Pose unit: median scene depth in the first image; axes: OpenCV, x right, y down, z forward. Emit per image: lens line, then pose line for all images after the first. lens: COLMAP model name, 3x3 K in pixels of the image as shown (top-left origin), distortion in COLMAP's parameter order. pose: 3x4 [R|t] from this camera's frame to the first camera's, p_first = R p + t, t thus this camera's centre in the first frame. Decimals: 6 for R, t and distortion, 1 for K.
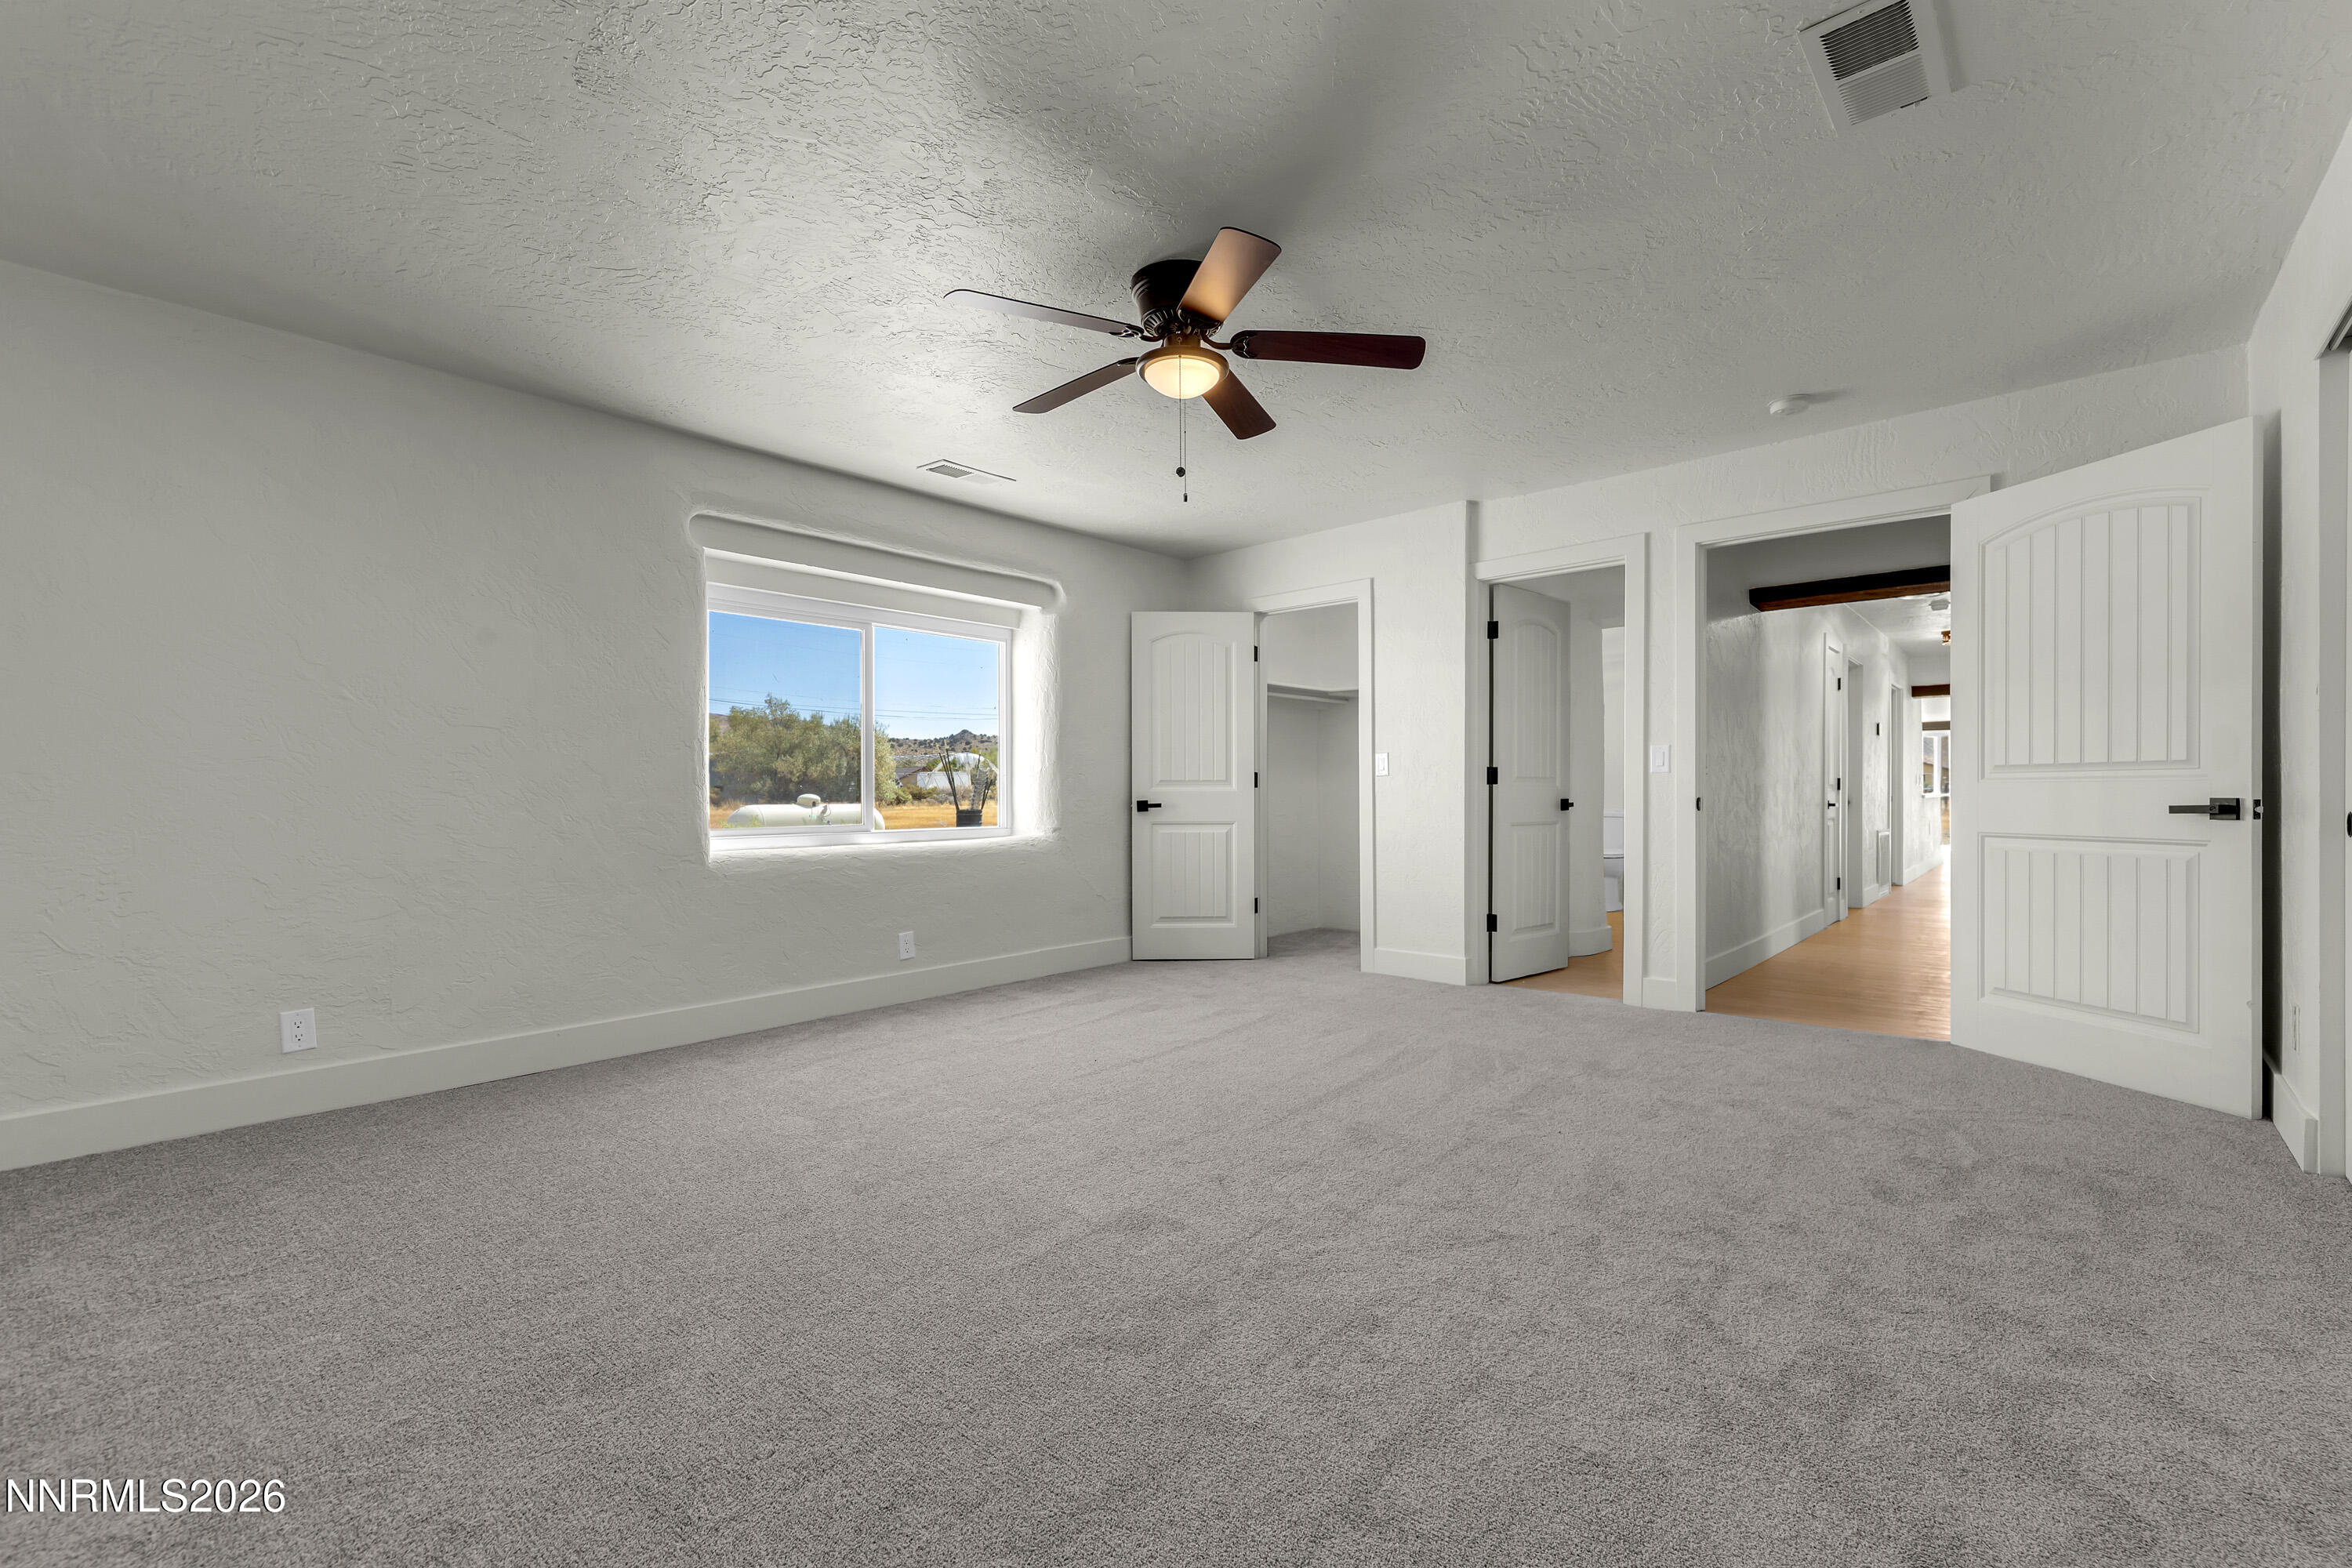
lens RADIAL K [[1025.1, 0, 1203.8], [0, 1025.1, 803.6], [0, 0, 1]] dist [0.002862, 0.000398]
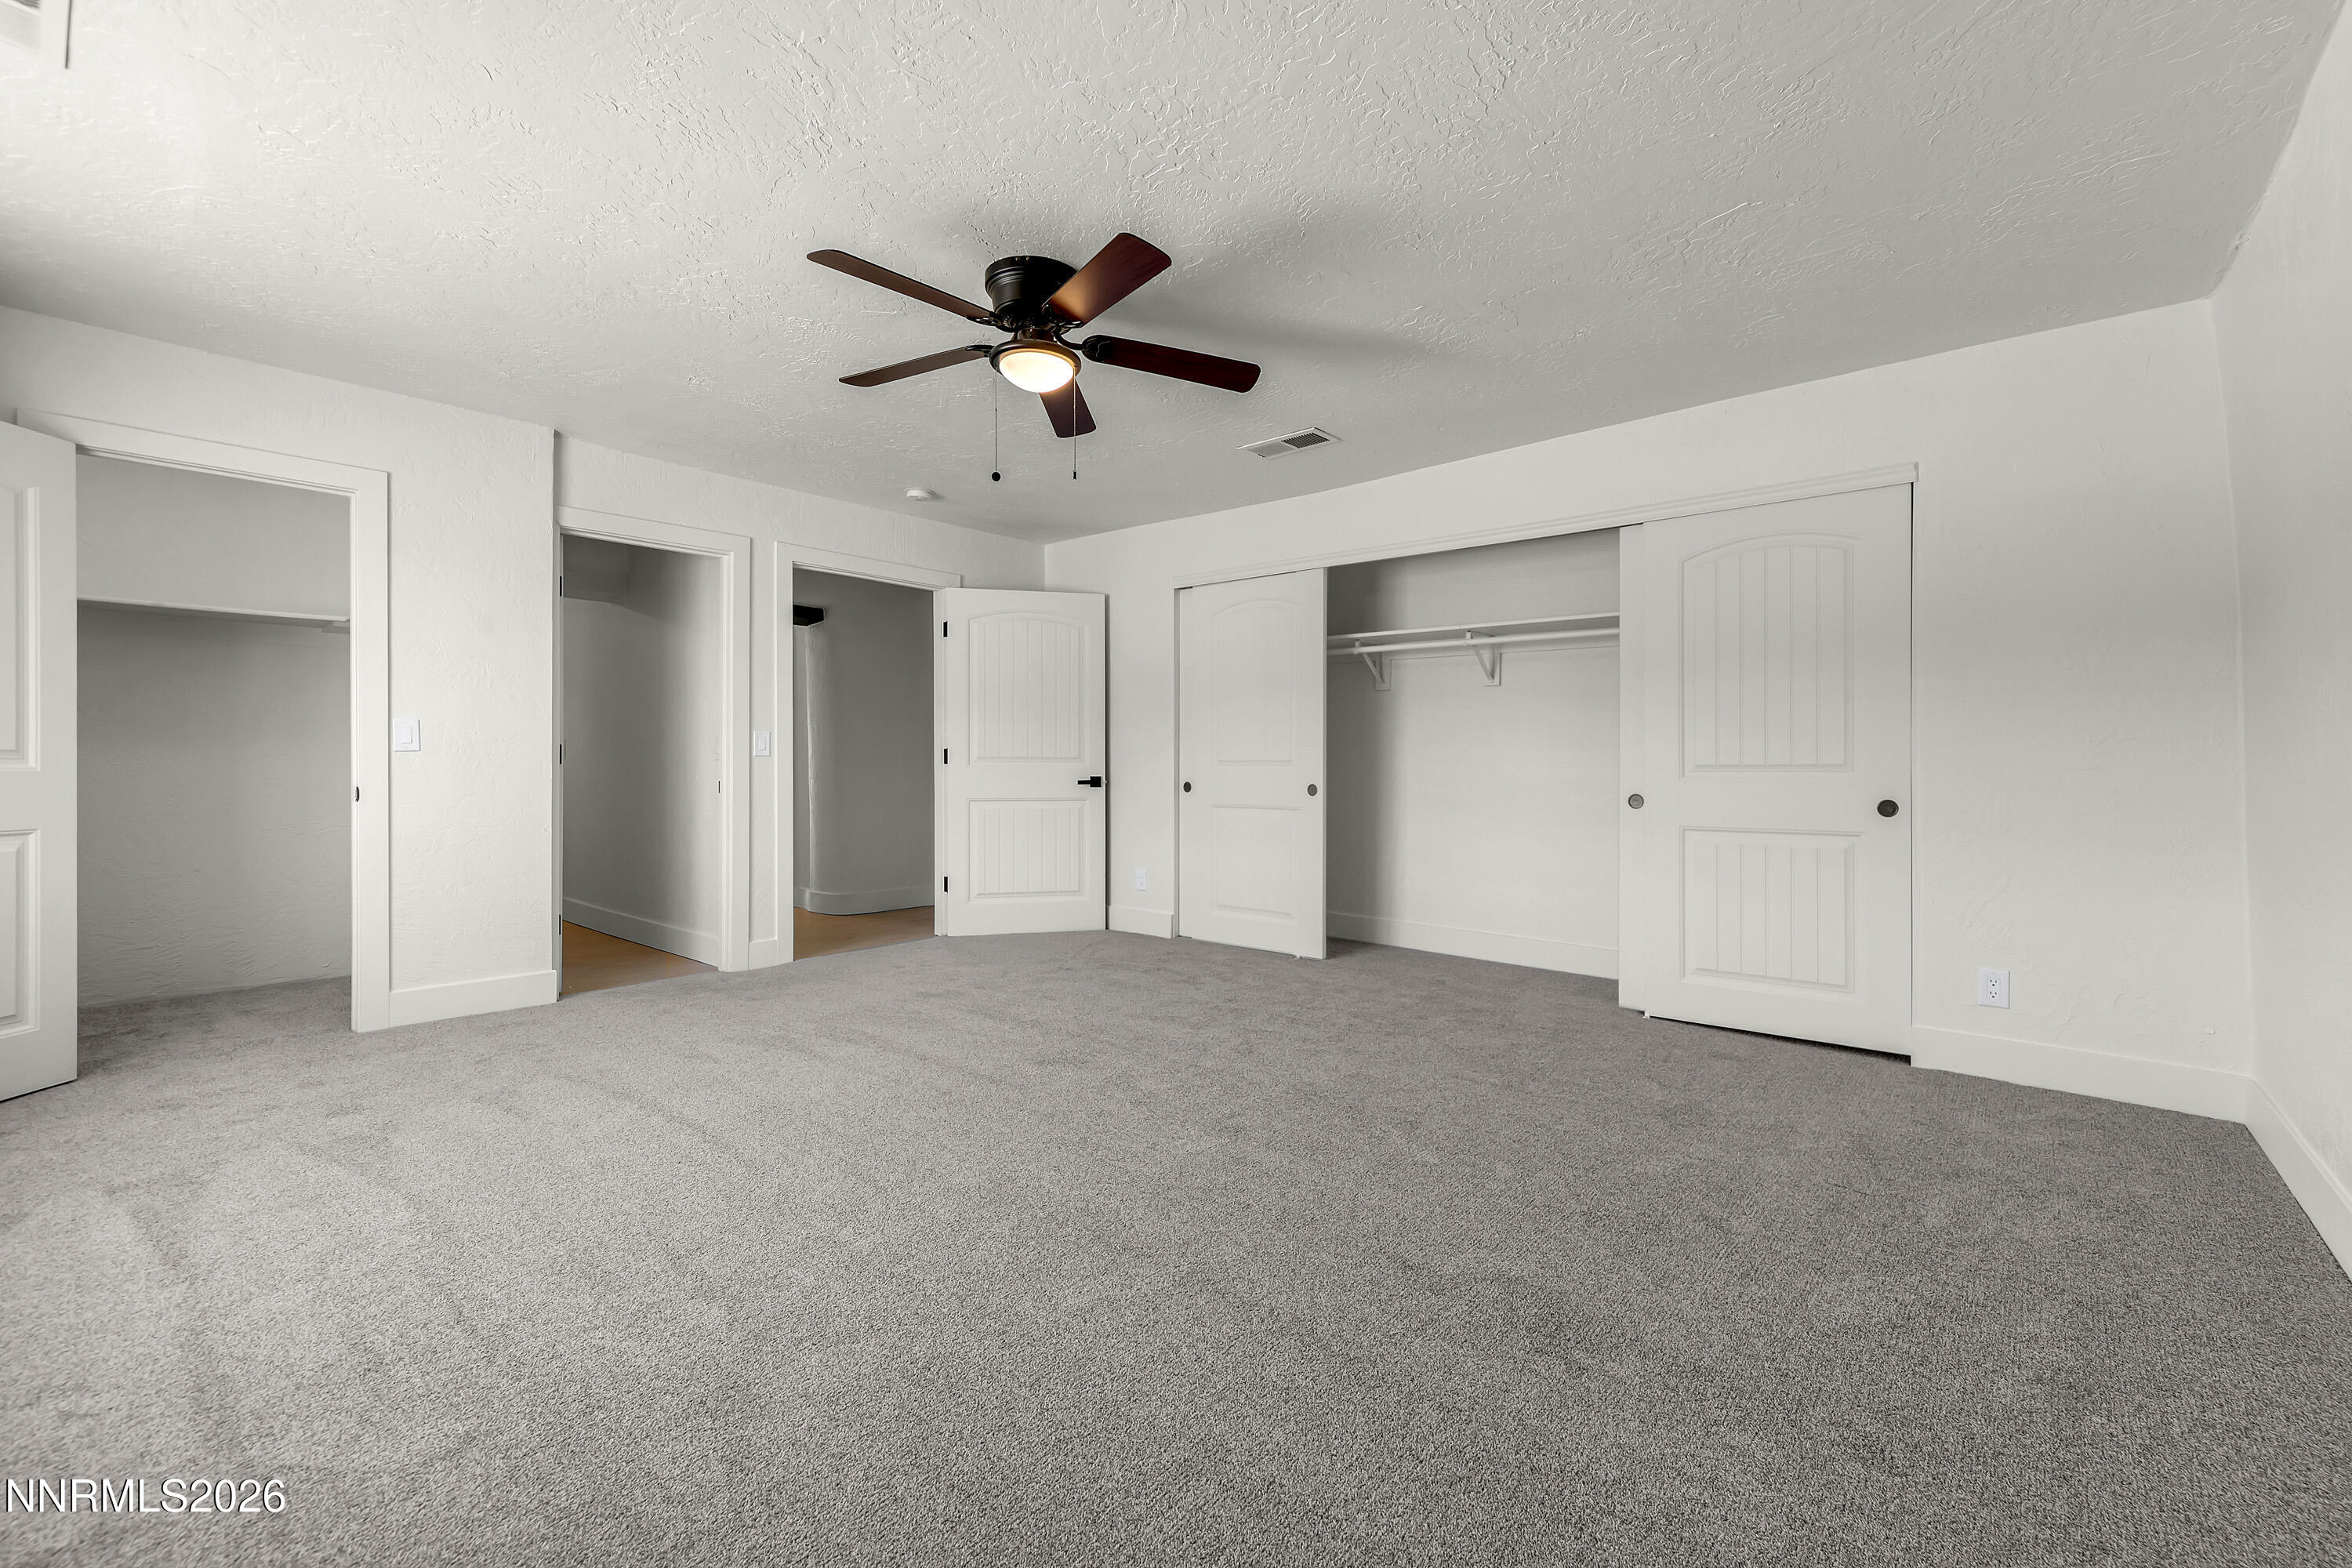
lens RADIAL K [[990.3, 0, 1185.2], [0, 990.3, 776.7], [0, 0, 1]] dist [0.000068, -0.000041]
pose [[-0.011260, -0.003698, 0.999930, -0.776473], [0.010135, 0.999941, 0.003812, -0.008628], [-0.999885, 0.010177, -0.011222, 0.665473]]
